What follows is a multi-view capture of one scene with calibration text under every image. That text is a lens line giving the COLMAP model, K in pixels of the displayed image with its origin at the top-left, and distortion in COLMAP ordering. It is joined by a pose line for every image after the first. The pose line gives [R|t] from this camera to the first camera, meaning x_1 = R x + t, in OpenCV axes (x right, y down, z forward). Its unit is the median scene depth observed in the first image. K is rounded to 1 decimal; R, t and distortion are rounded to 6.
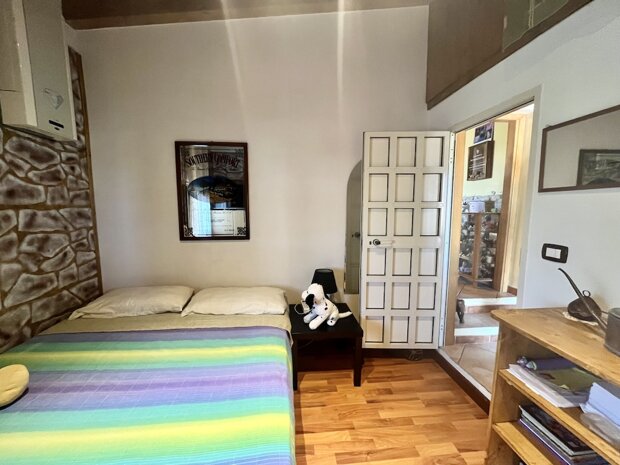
lens RADIAL K [[249.3, 0, 309.1], [0, 249.3, 234.0], [0, 0, 1]] dist [-0.006067, -0.000194]
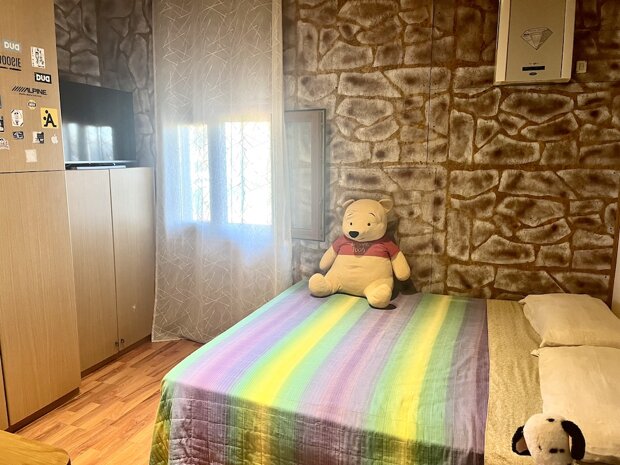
lens RADIAL K [[466.6, 0, 310.8], [0, 466.6, 229.9], [0, 0, 1]] dist [0.062606, -0.084842]
pose [[-0.453105, 0.134019, -0.881325, 0.740633], [-0.101142, 0.974523, 0.200189, -0.143350], [0.885701, 0.179846, -0.428007, 1.029957]]
